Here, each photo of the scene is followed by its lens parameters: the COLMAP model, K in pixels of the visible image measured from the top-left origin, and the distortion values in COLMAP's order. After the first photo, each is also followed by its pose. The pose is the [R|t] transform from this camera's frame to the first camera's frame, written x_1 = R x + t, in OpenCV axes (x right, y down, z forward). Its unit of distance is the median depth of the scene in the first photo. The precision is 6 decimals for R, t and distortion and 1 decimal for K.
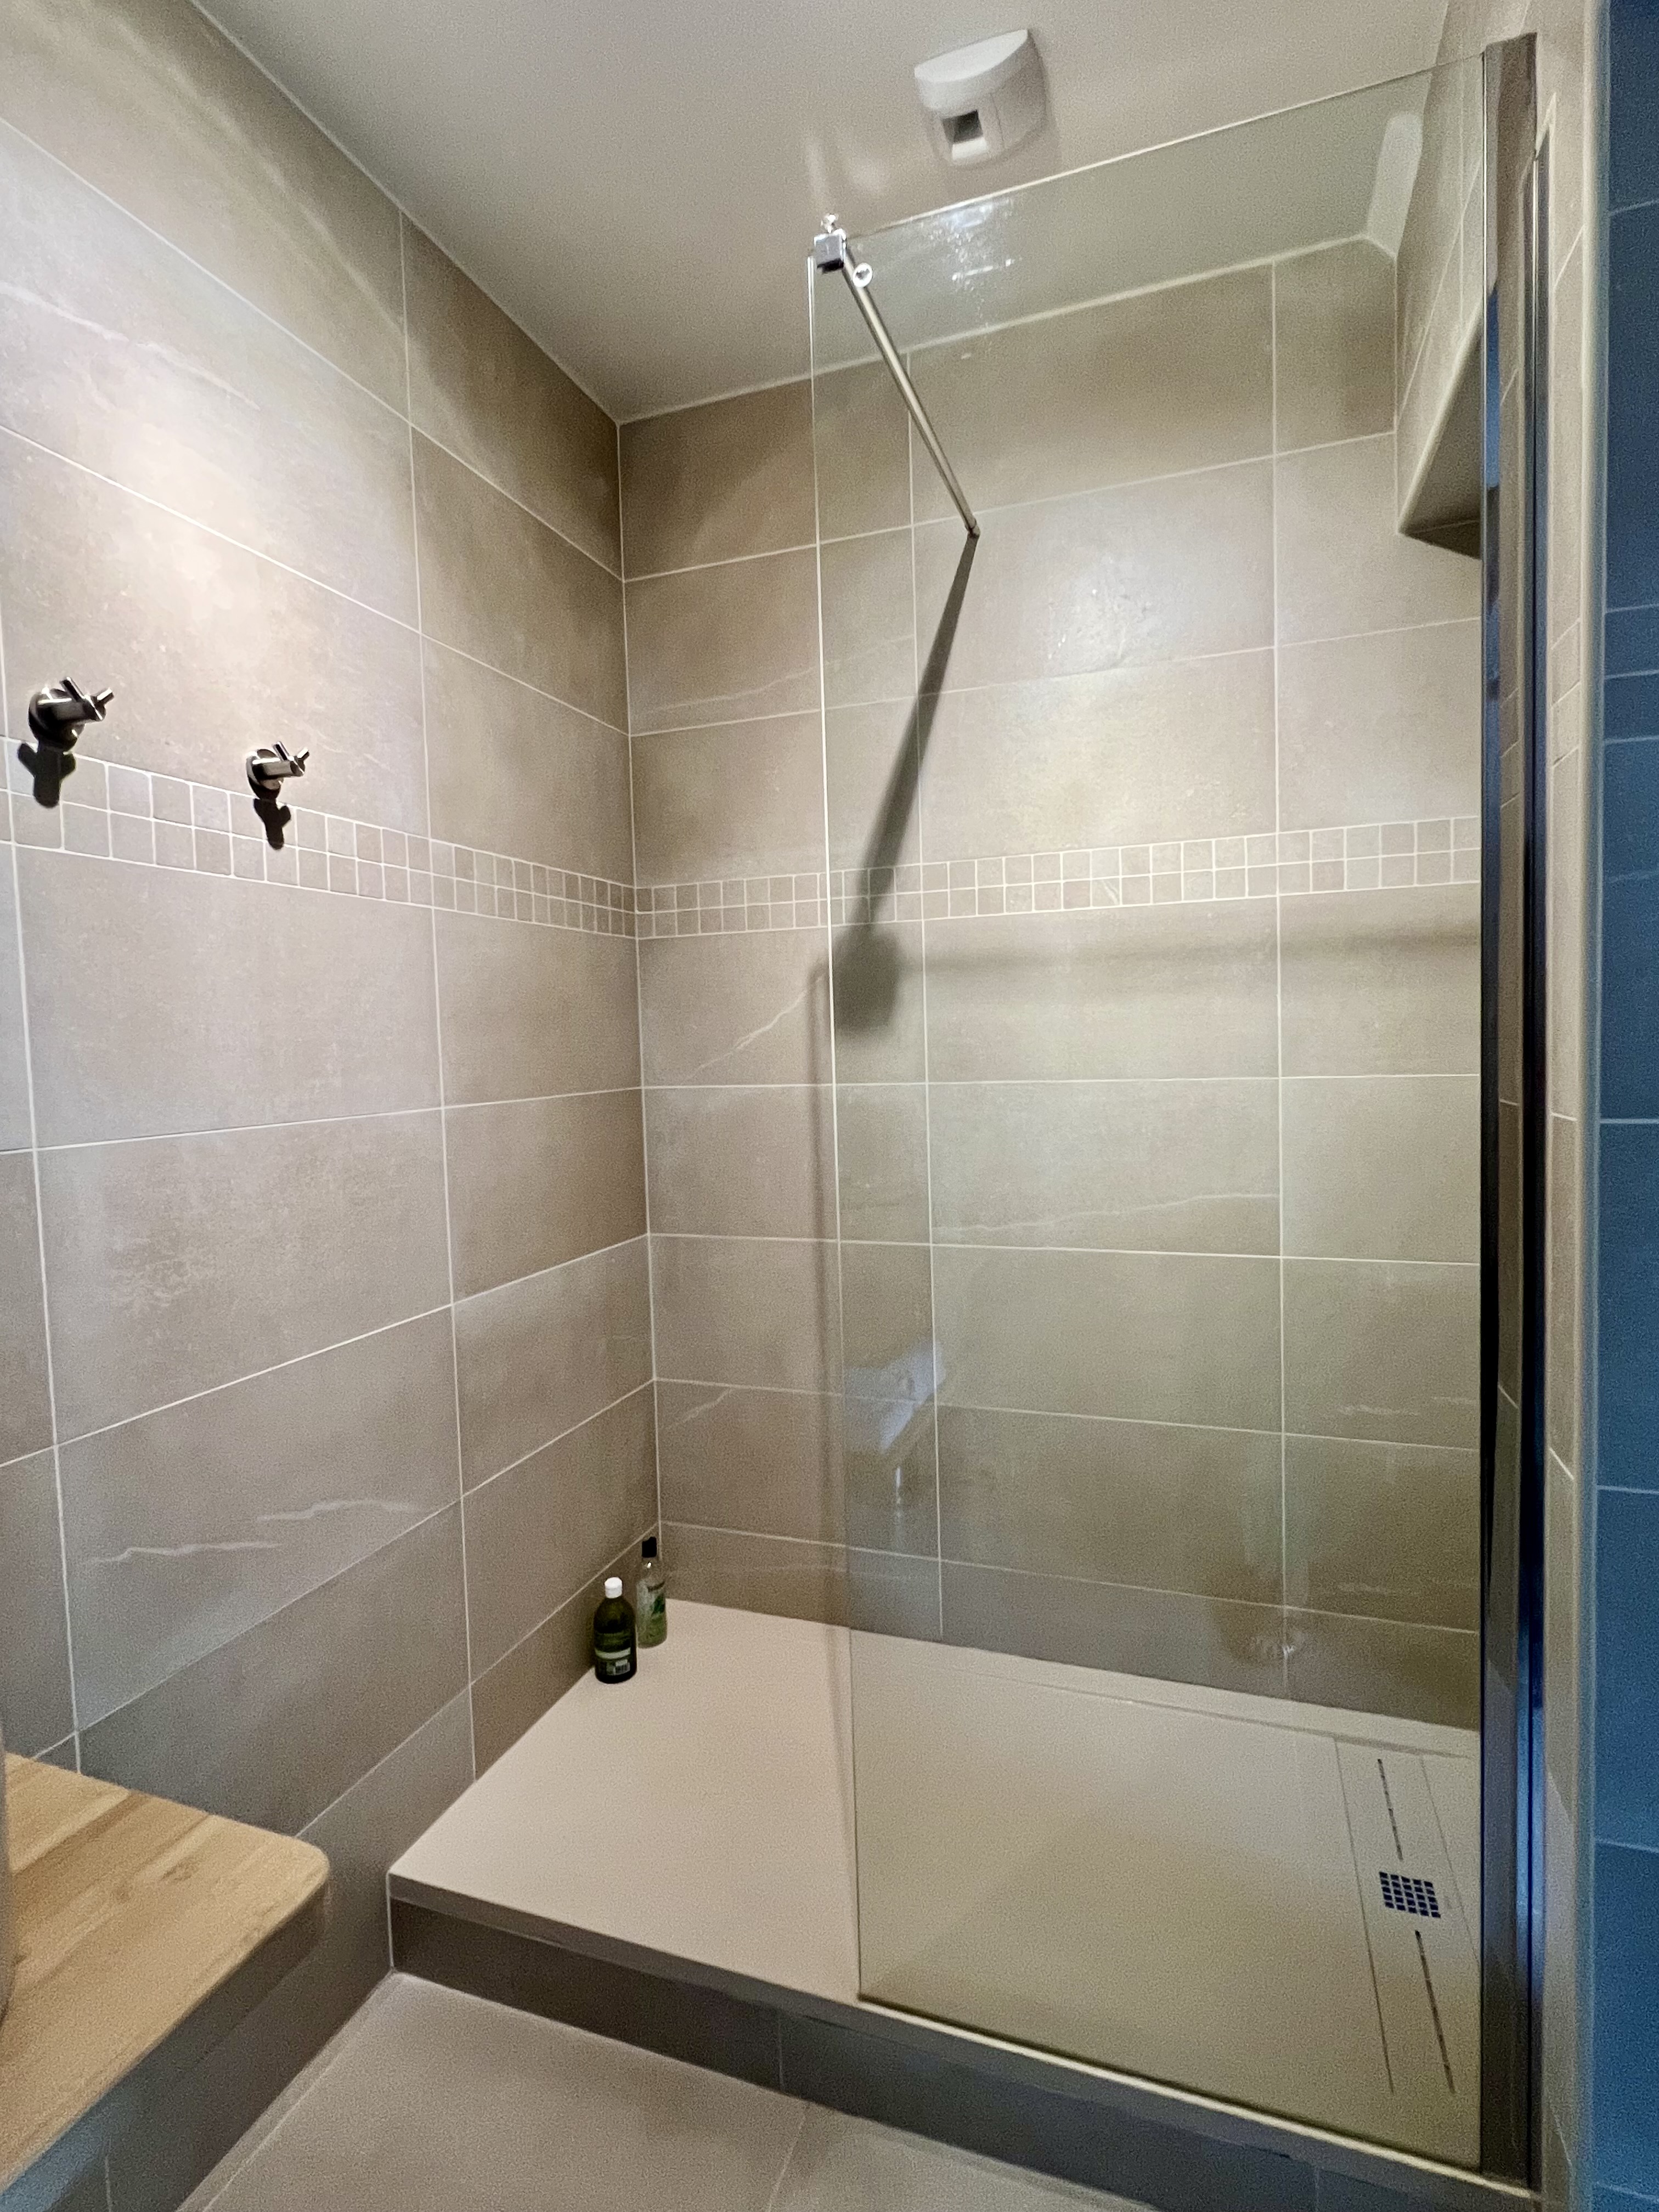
lens RADIAL K [[1091.0, 0, 830.6], [0, 1091.0, 1102.2], [0, 0, 1]] dist [0.001108, -0.000016]
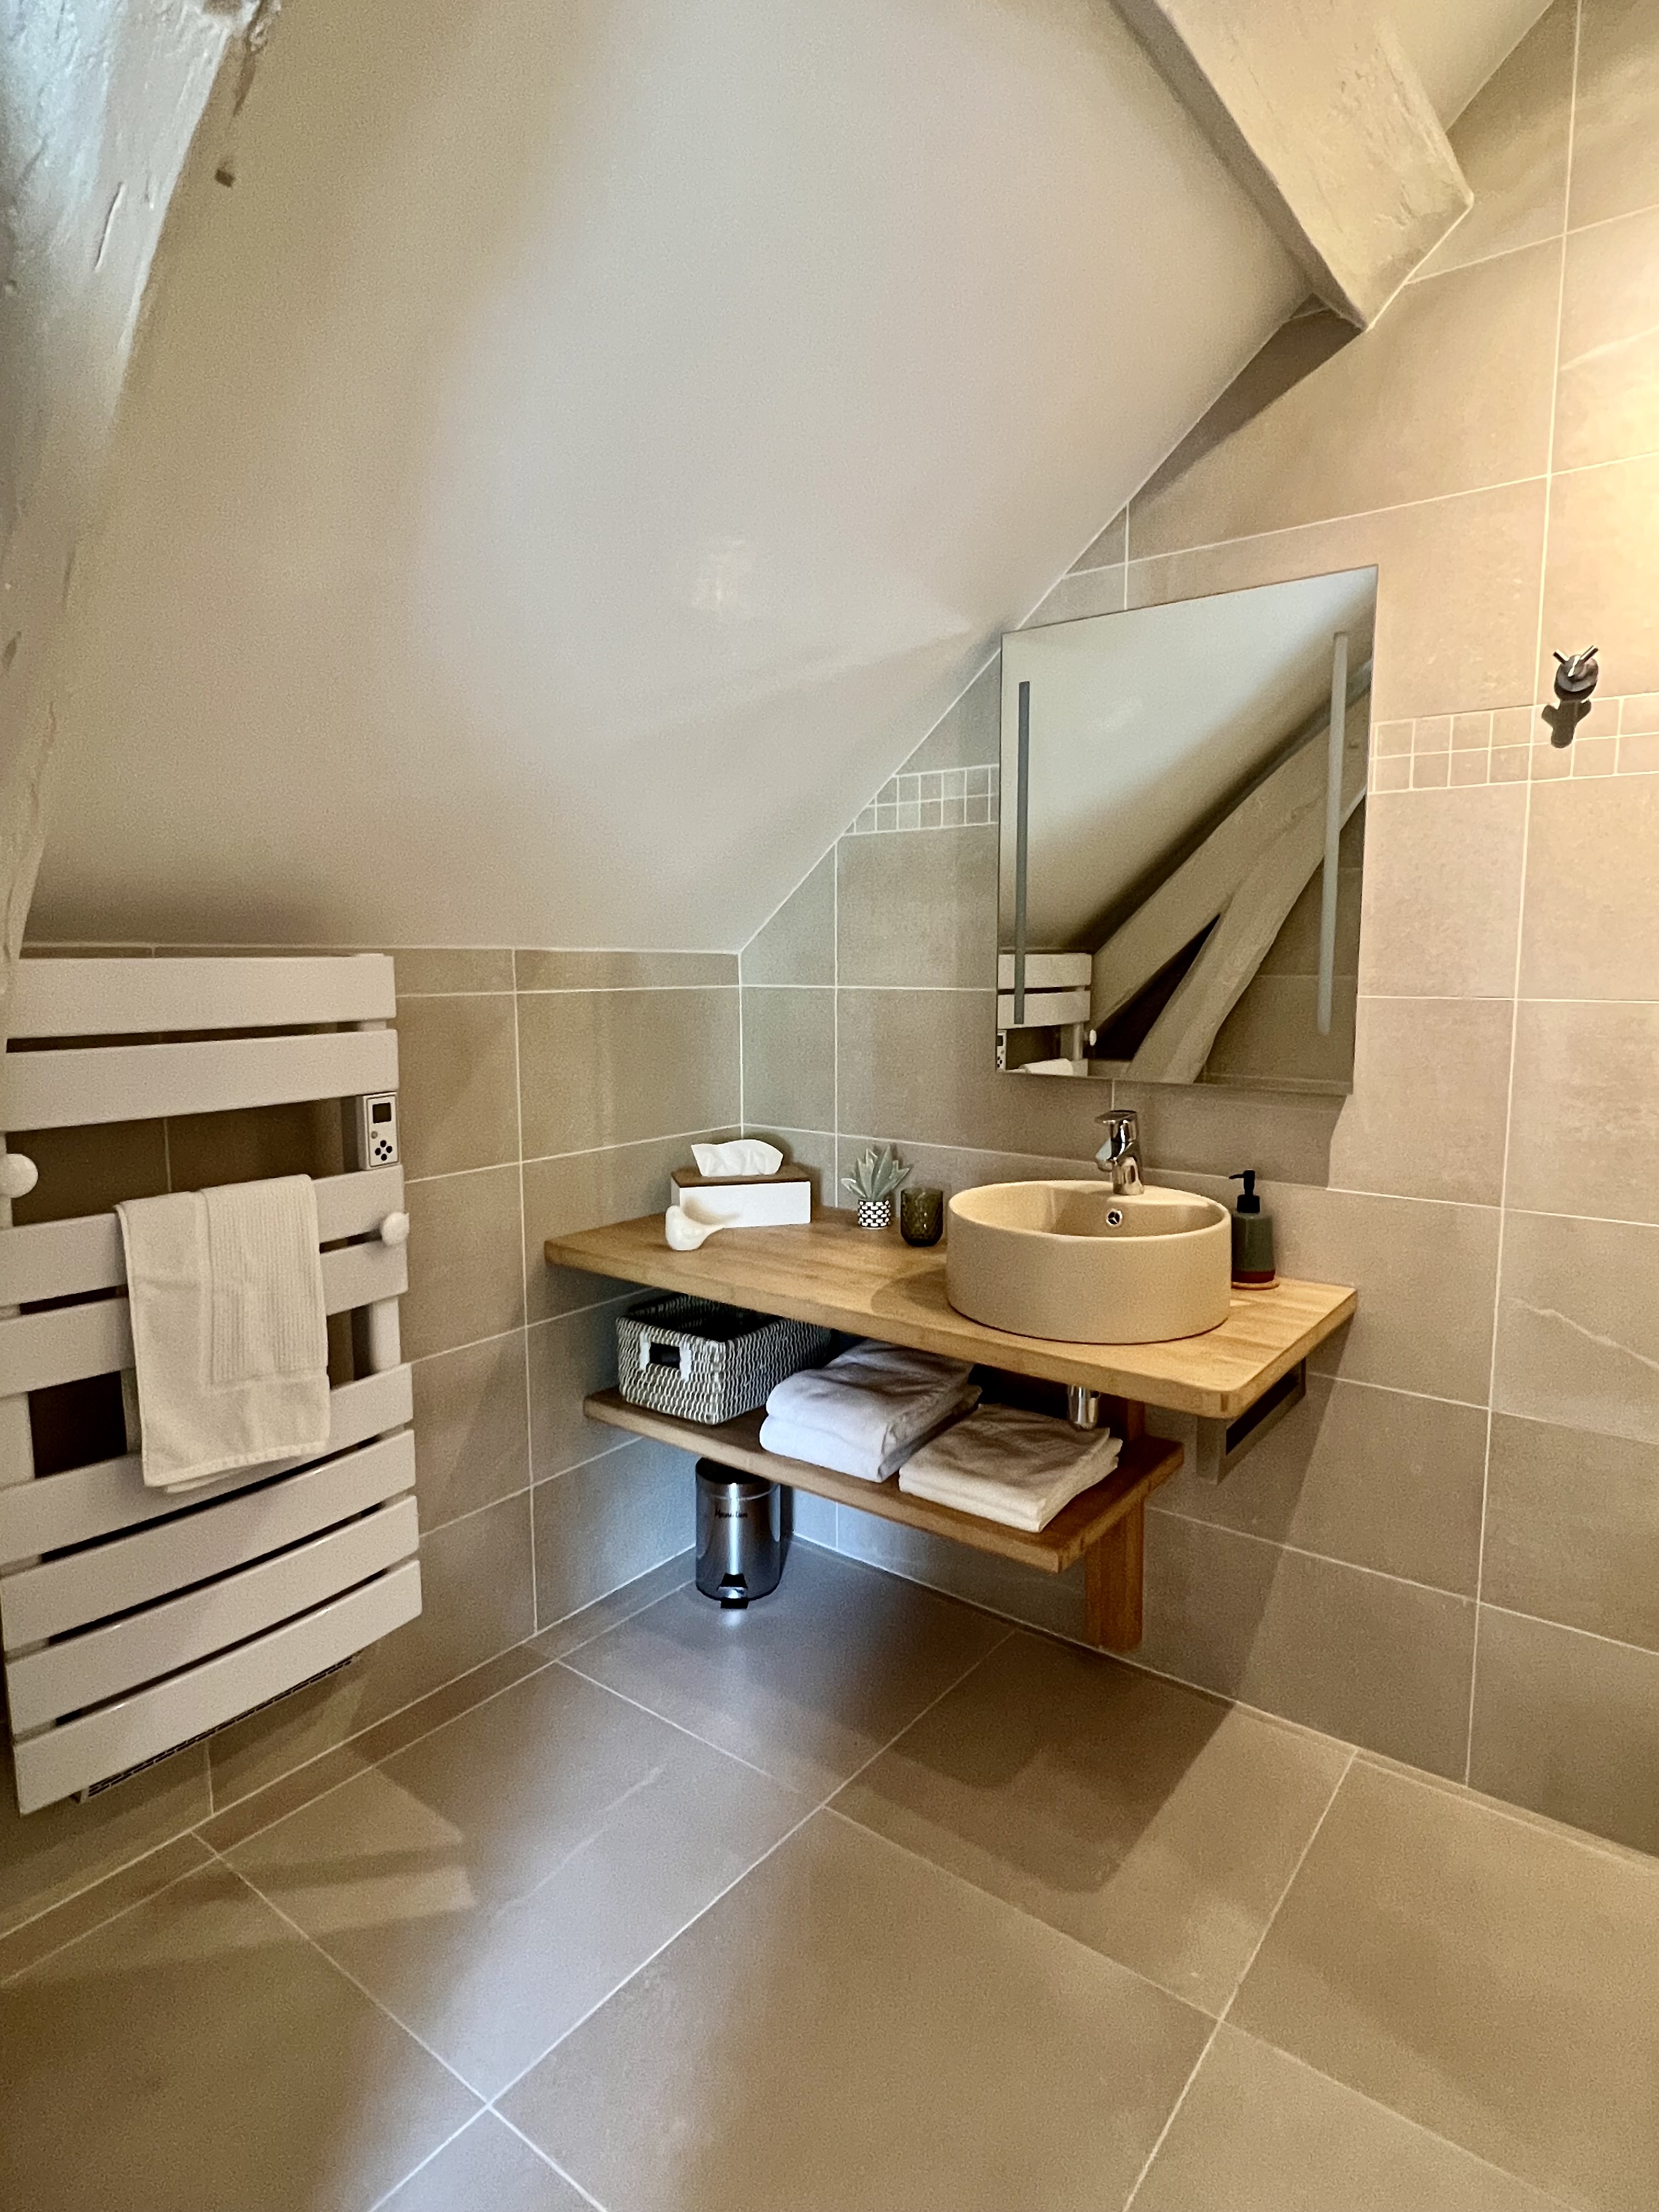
lens RADIAL K [[1195.8, 0, 832.5], [0, 1195.8, 1101.7], [0, 0, 1]] dist [0.028108, 0.000869]
pose [[-0.308009, 0.145197, -0.940239, 0.995701], [-0.044473, 0.985008, 0.166679, -0.045988], [0.950344, 0.093154, -0.296933, 0.602713]]
